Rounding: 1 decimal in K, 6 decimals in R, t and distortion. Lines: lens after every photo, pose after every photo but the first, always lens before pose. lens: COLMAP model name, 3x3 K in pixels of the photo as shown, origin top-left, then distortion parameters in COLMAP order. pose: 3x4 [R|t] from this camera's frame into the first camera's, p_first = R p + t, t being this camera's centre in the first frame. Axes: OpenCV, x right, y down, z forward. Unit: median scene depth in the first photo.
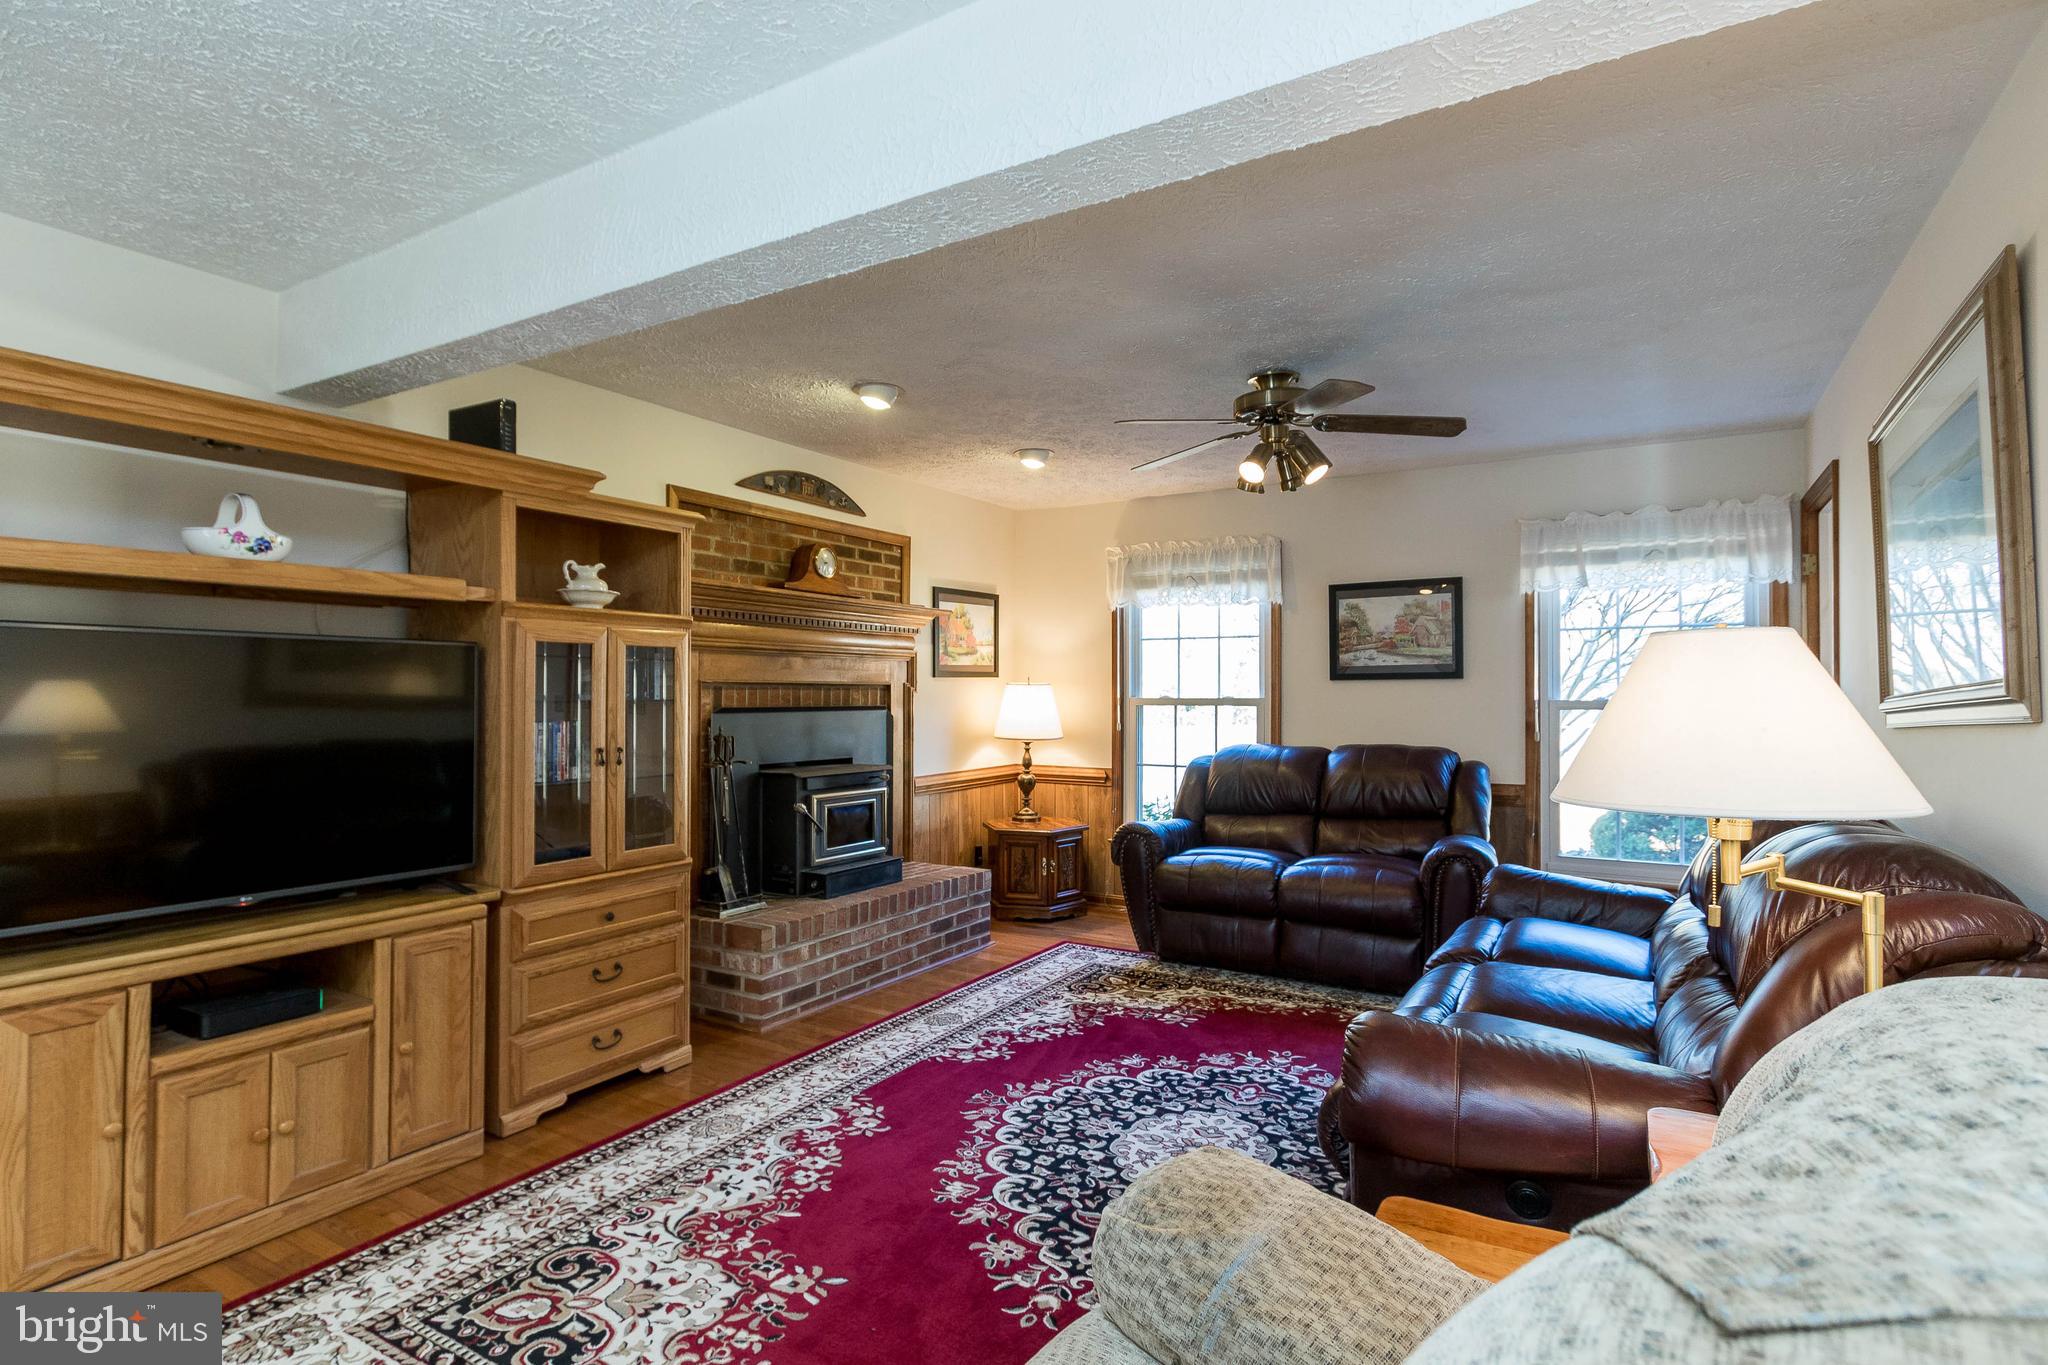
lens RADIAL K [[989.9, 0, 1025.7], [0, 989.9, 678.7], [0, 0, 1]] dist [-0.000379, -0.002355]
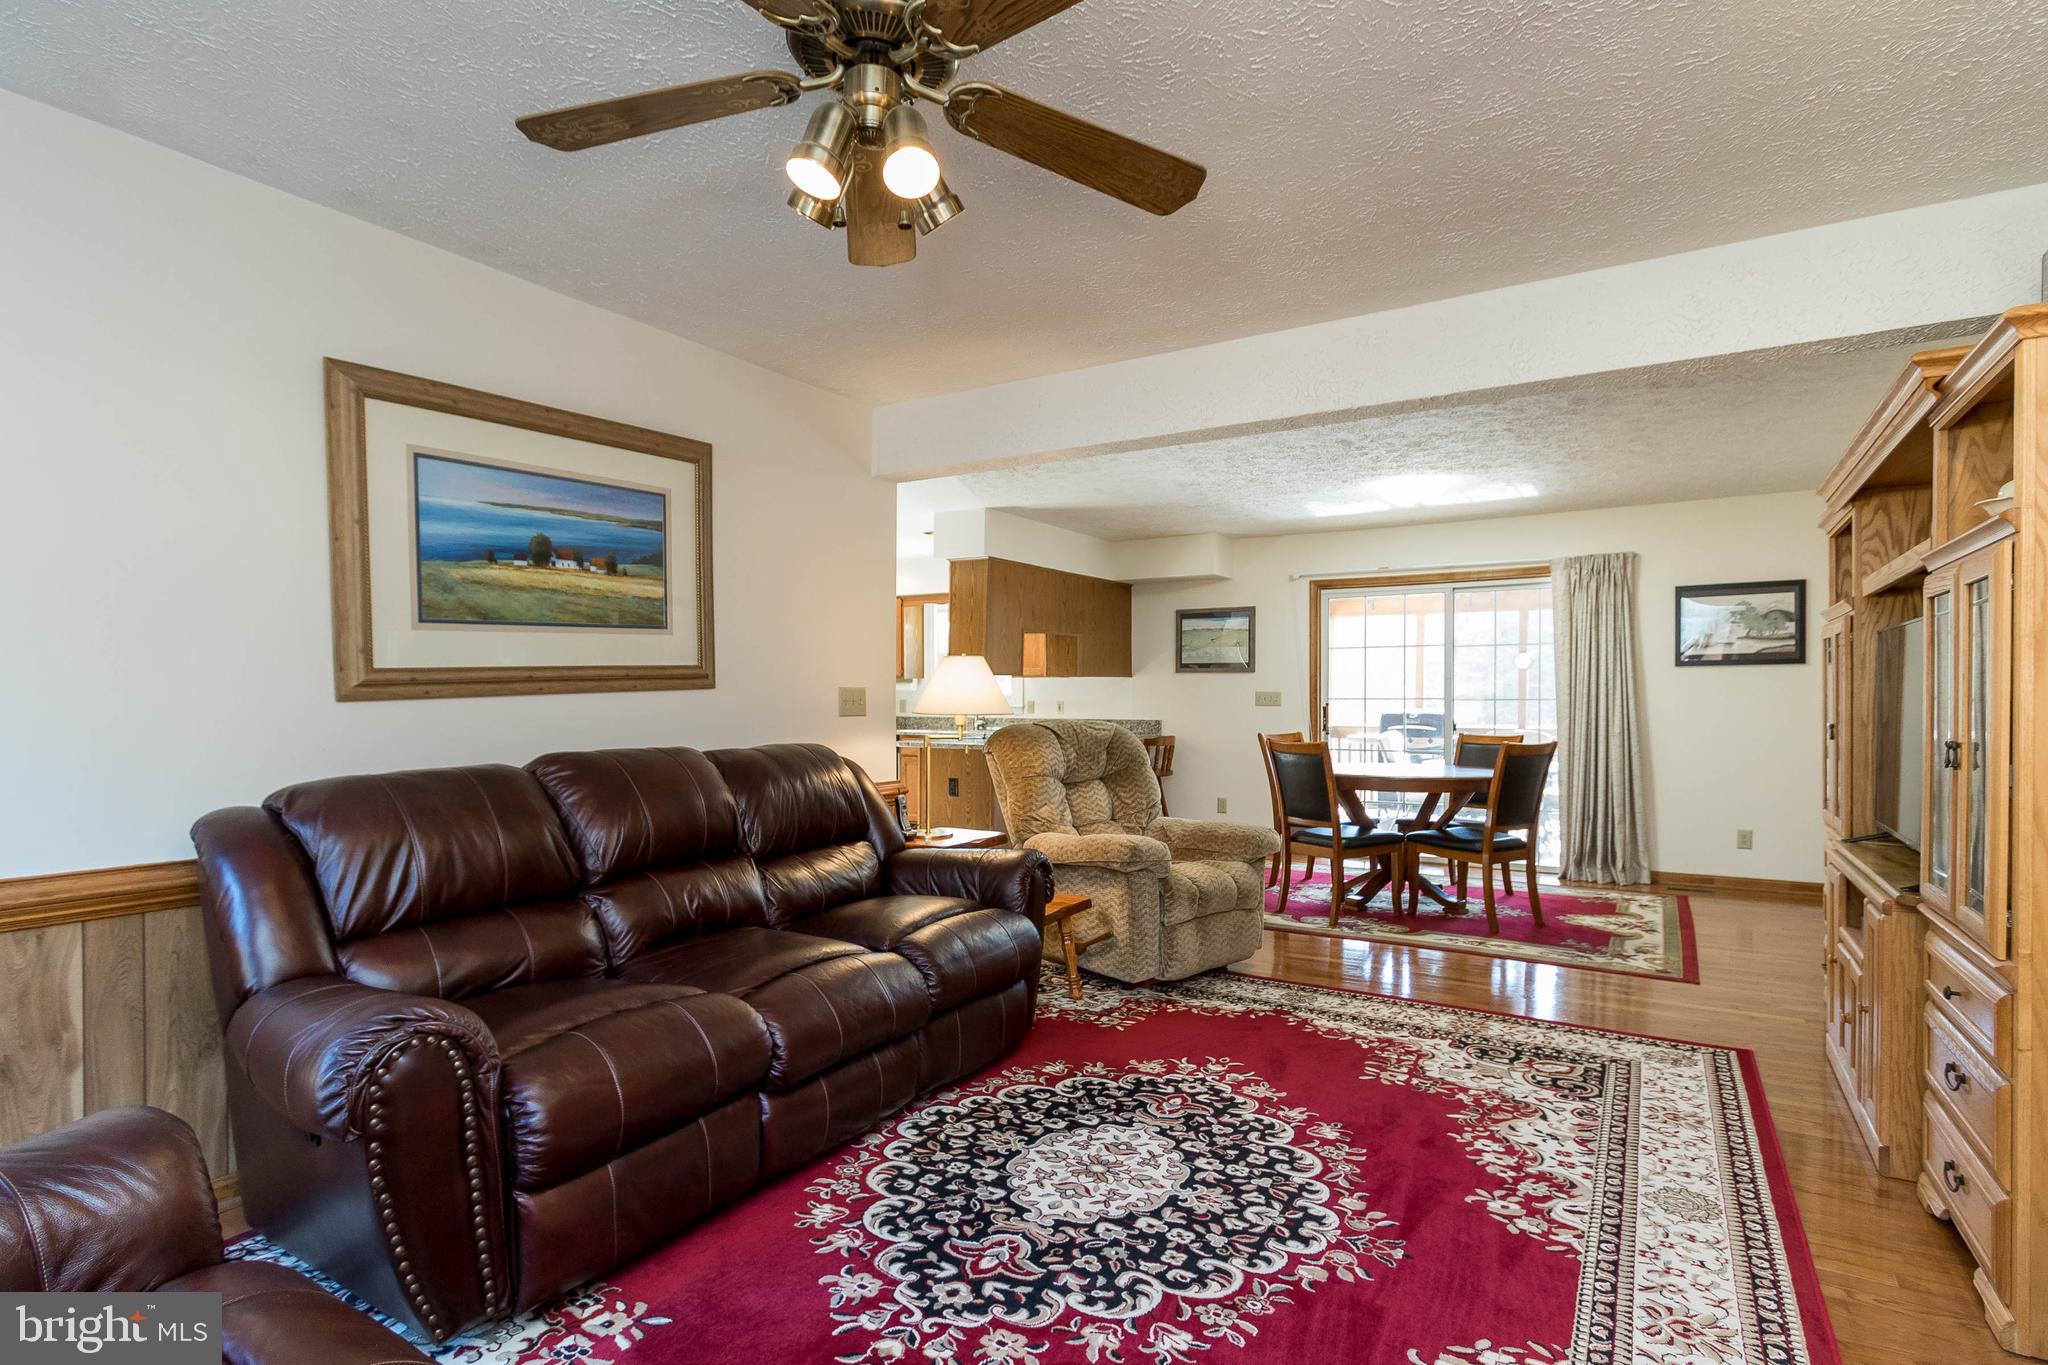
lens RADIAL K [[989.9, 0, 1024.7], [0, 989.9, 691.6], [0, 0, 1]] dist [-0.000379, -0.002355]
pose [[-0.999900, -0.002390, 0.013927, 0.210763], [-0.002651, 0.999821, -0.018722, 0.053752], [-0.013880, -0.018757, -0.999728, 1.801266]]
